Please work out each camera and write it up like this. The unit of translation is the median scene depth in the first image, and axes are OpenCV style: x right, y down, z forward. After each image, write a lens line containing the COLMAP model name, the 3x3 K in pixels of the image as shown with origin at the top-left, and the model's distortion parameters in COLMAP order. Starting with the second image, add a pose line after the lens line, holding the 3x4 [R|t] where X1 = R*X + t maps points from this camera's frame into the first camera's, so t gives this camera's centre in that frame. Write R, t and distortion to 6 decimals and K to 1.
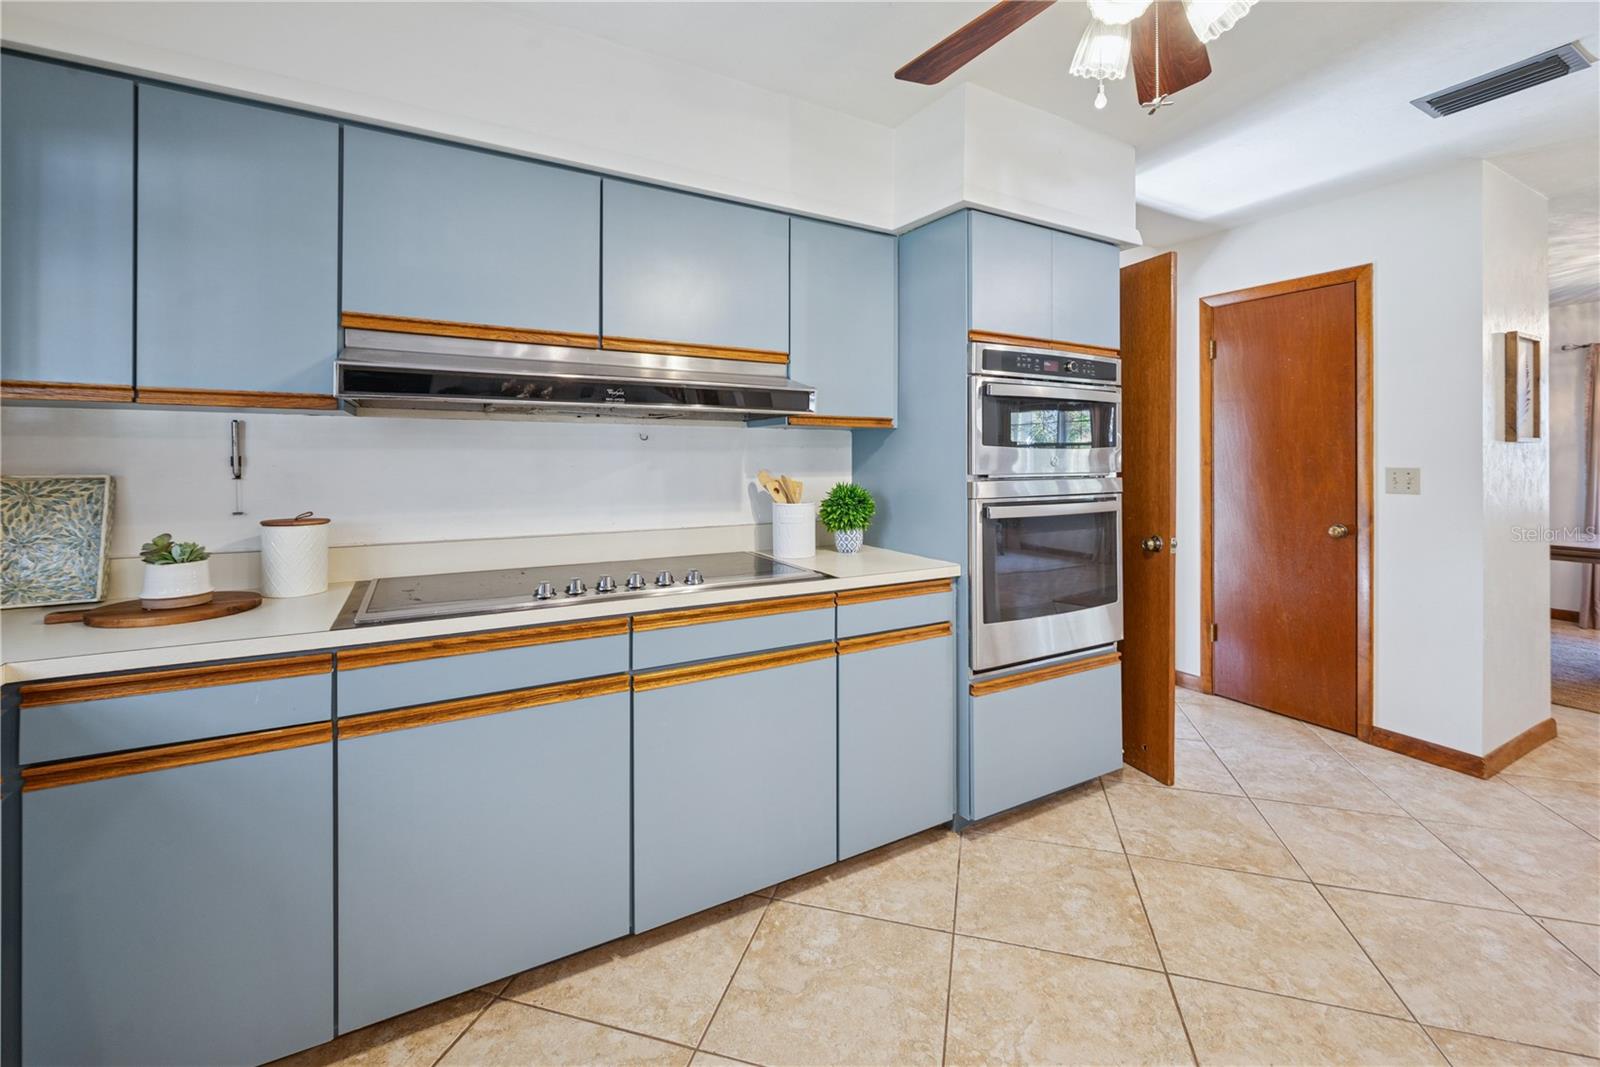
lens RADIAL K [[660.5, 0, 792.0], [0, 660.5, 456.5], [0, 0, 1]] dist [-0.001800, -0.000882]
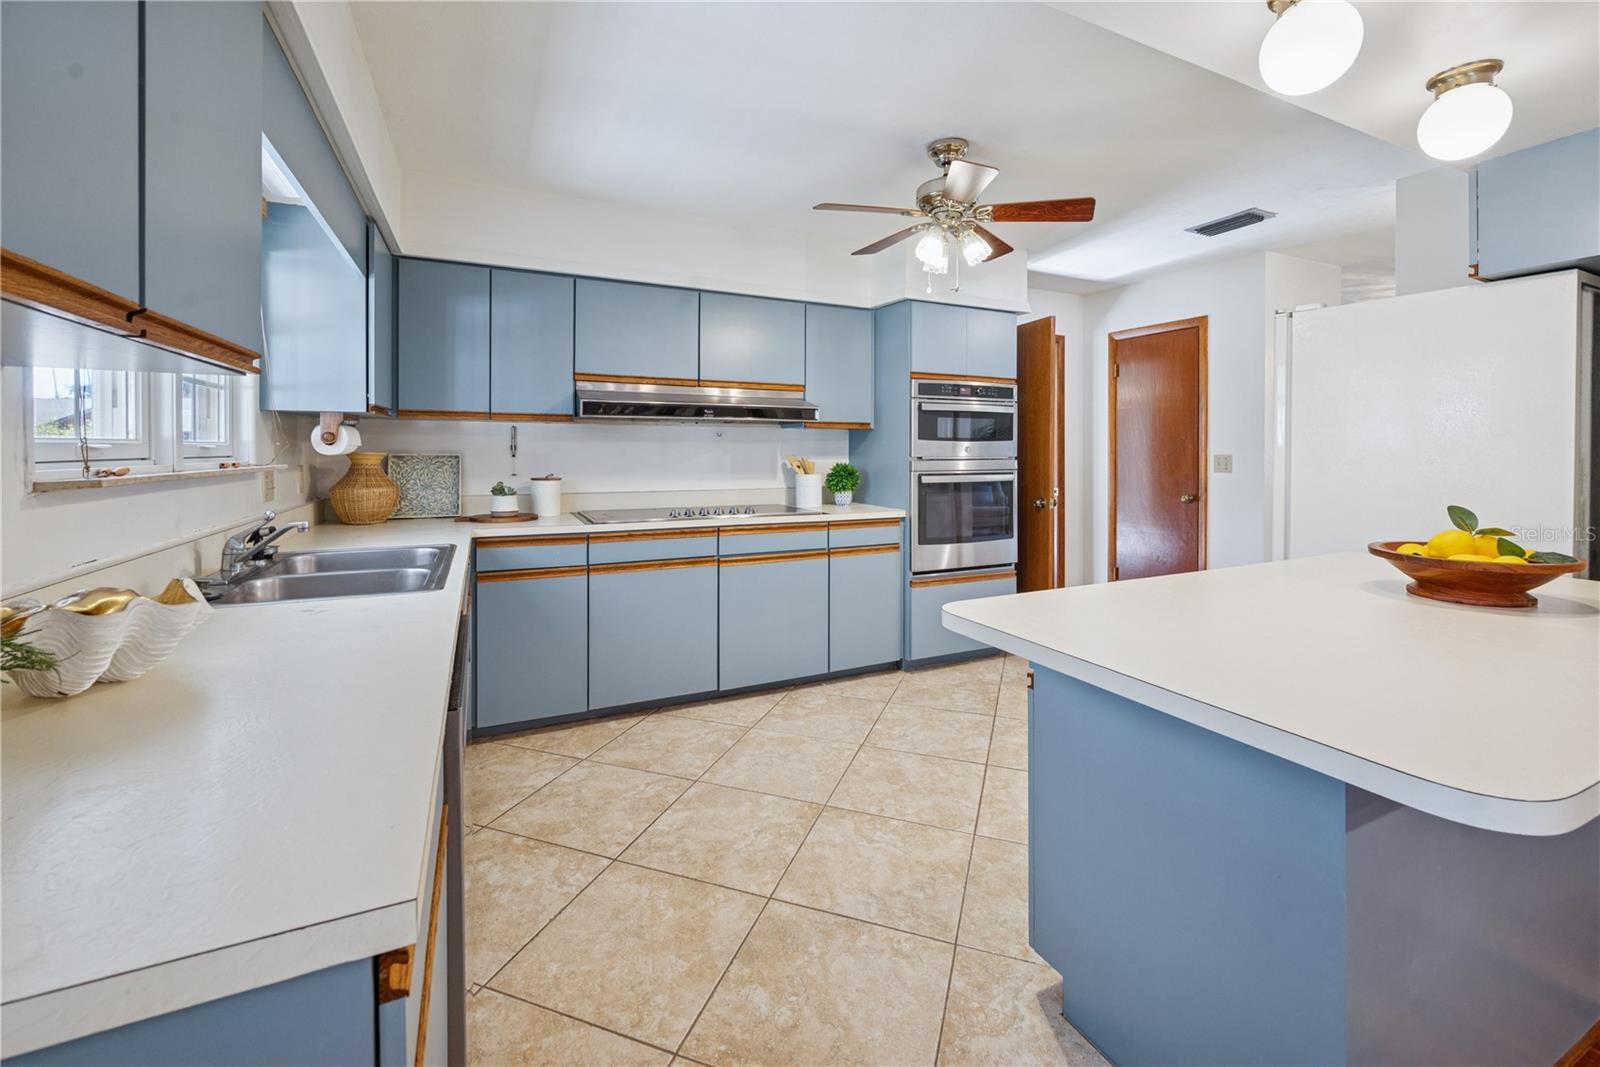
lens RADIAL K [[660.5, 0, 795.1], [0, 660.5, 451.0], [0, 0, 1]] dist [-0.001800, -0.000882]
pose [[0.997743, 0.002635, -0.067090, 0.087059], [-0.002347, 0.999988, 0.004375, 0.005421], [0.067101, -0.004207, 0.997737, -0.716079]]
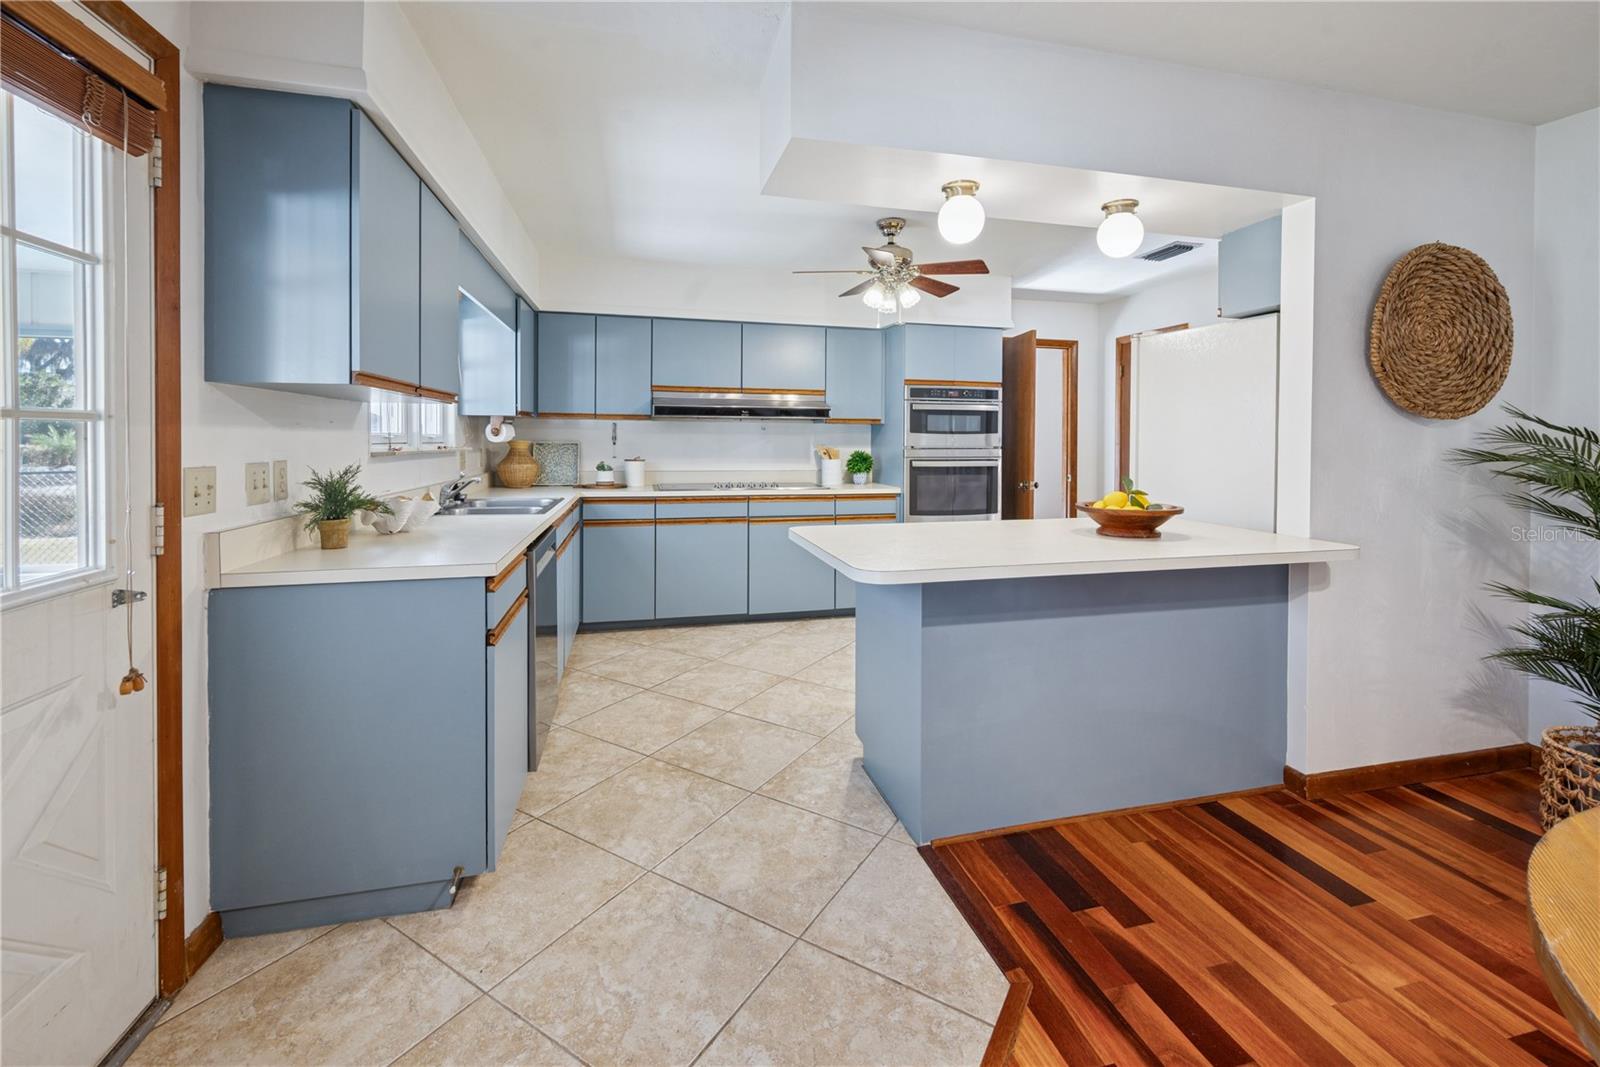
lens RADIAL K [[660.5, 0, 800.4], [0, 660.5, 445.1], [0, 0, 1]] dist [-0.001800, -0.000882]
pose [[0.963908, 0.007854, -0.266121, 0.519961], [-0.005439, 0.999937, 0.009810, 0.004661], [0.266181, -0.008008, 0.963890, -1.183867]]
